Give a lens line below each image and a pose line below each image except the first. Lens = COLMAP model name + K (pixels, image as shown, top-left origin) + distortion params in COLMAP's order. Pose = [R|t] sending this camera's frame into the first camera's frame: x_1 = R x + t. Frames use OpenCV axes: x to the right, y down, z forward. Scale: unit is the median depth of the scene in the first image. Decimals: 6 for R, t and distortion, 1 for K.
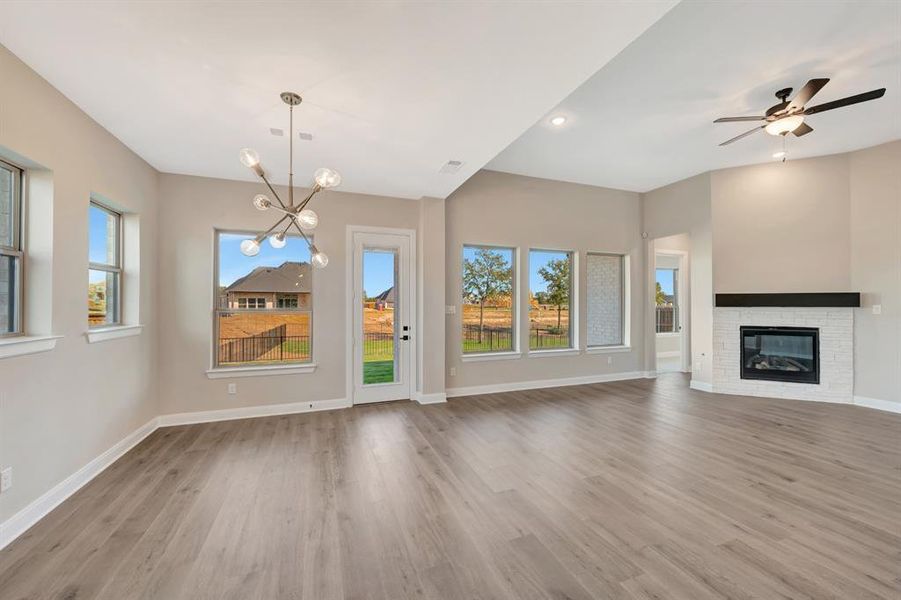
lens RADIAL K [[356.5, 0, 455.6], [0, 356.5, 300.3], [0, 0, 1]] dist [0.002258, -0.000895]
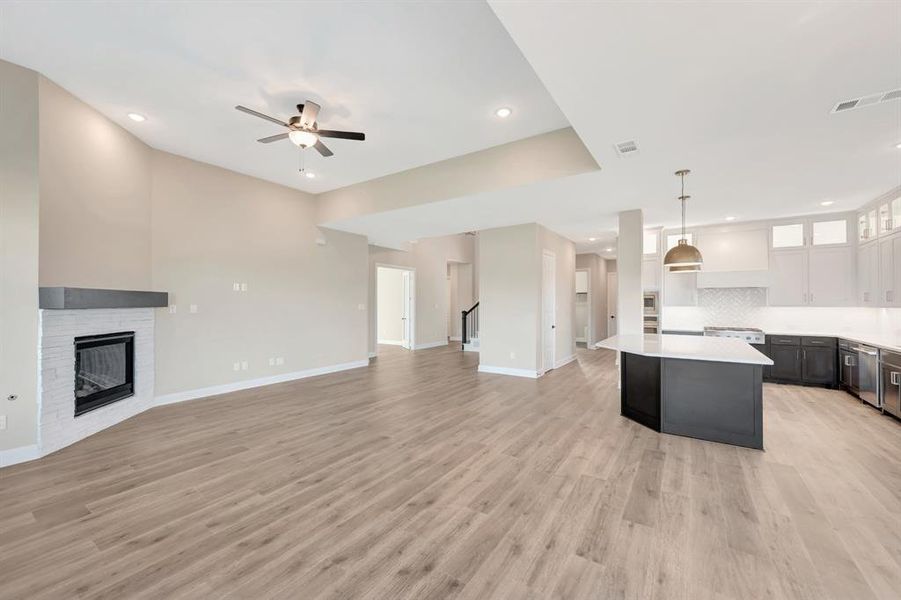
lens RADIAL K [[356.5, 0, 453.0], [0, 356.5, 301.0], [0, 0, 1]] dist [0.002258, -0.000895]
pose [[-0.578088, 0.006050, 0.815952, -0.157184], [-0.007399, 0.999893, -0.012656, 0.008619], [-0.815941, -0.013354, -0.577981, 0.874153]]
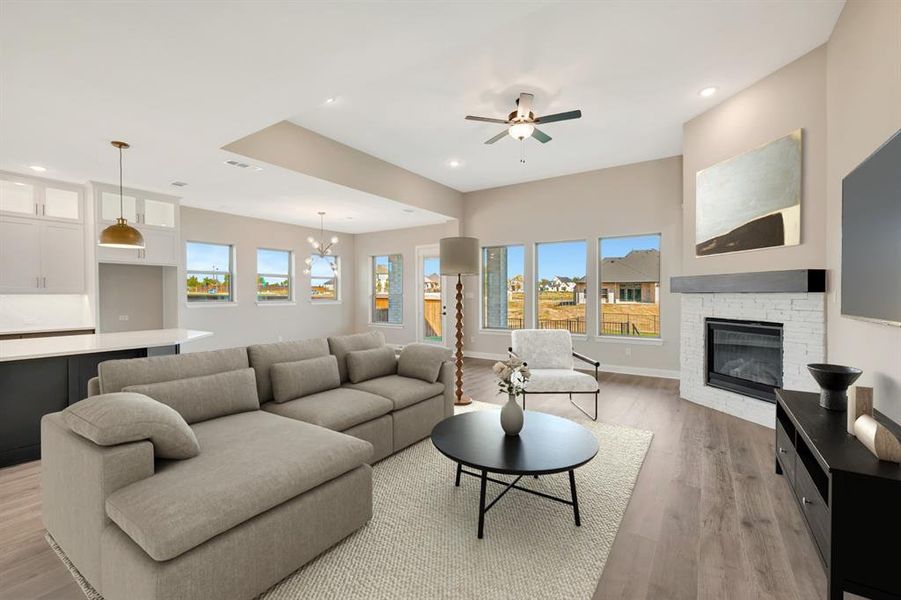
lens RADIAL K [[383.1, 0, 455.6], [0, 383.1, 298.0], [0, 0, 1]] dist [0.000846, 0.000876]
pose [[0.578507, 0.006912, -0.815648, 1.251816], [0.008729, 0.999854, 0.014664, 0.014074], [0.815631, -0.015603, 0.578363, 0.082249]]
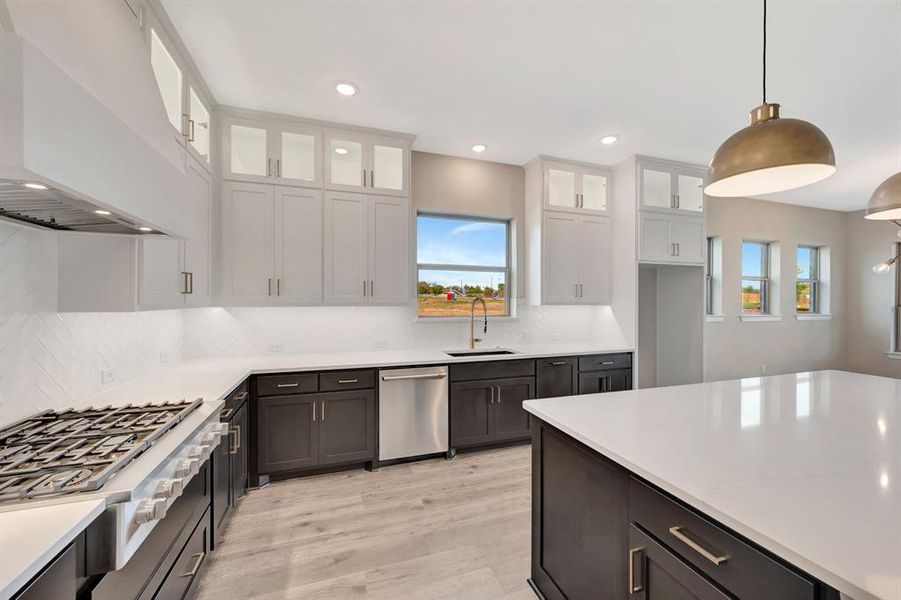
lens RADIAL K [[389.0, 0, 449.5], [0, 389.0, 296.5], [0, 0, 1]] dist [0.016514, 0.000855]
pose [[-0.002928, -0.003625, -0.999989, 0.623546], [0.003834, 0.999986, -0.003637, -0.007242], [0.999988, -0.003844, -0.002914, -0.492504]]
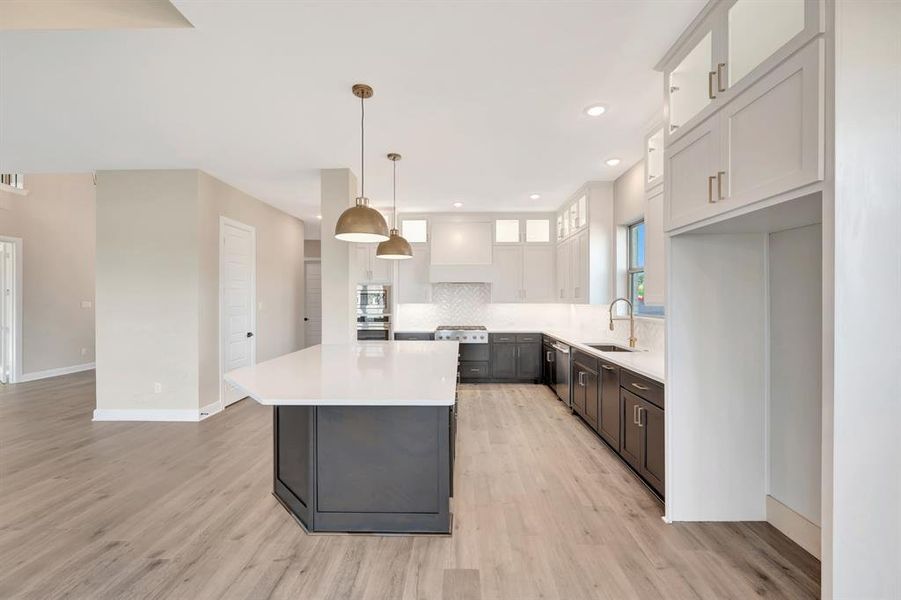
lens RADIAL K [[356.5, 0, 455.5], [0, 356.5, 301.6], [0, 0, 1]] dist [0.002258, -0.000895]
pose [[-0.926552, -0.000275, 0.376166, -0.111370], [-0.001567, 0.999994, -0.003130, 0.002652], [-0.376163, -0.003490, -0.926547, 0.401681]]
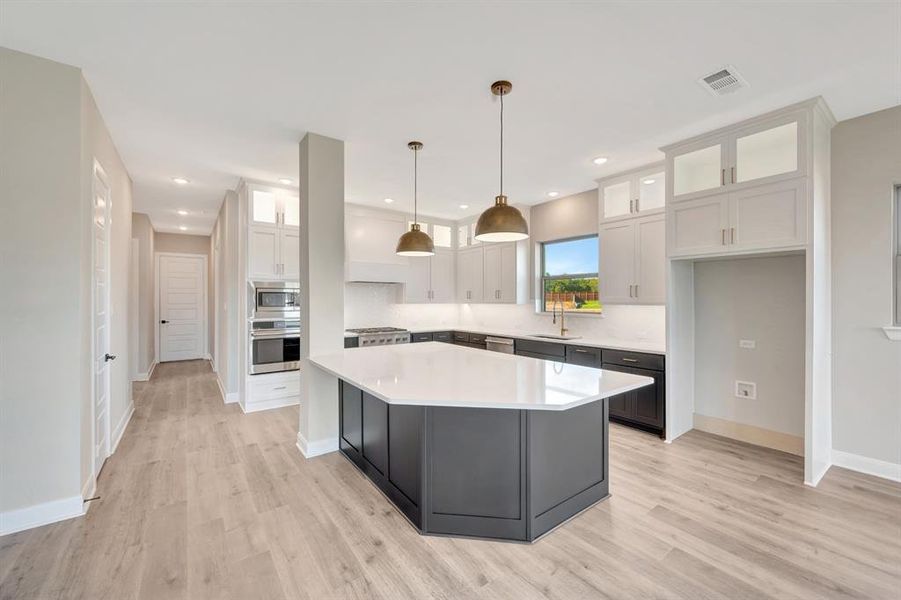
lens RADIAL K [[356.5, 0, 454.1], [0, 356.5, 299.9], [0, 0, 1]] dist [0.002258, -0.000895]
pose [[-0.961684, 0.000956, -0.274159, 0.400795], [0.003985, 0.999937, -0.010493, 0.004378], [0.274131, -0.011183, -0.961627, 0.442644]]
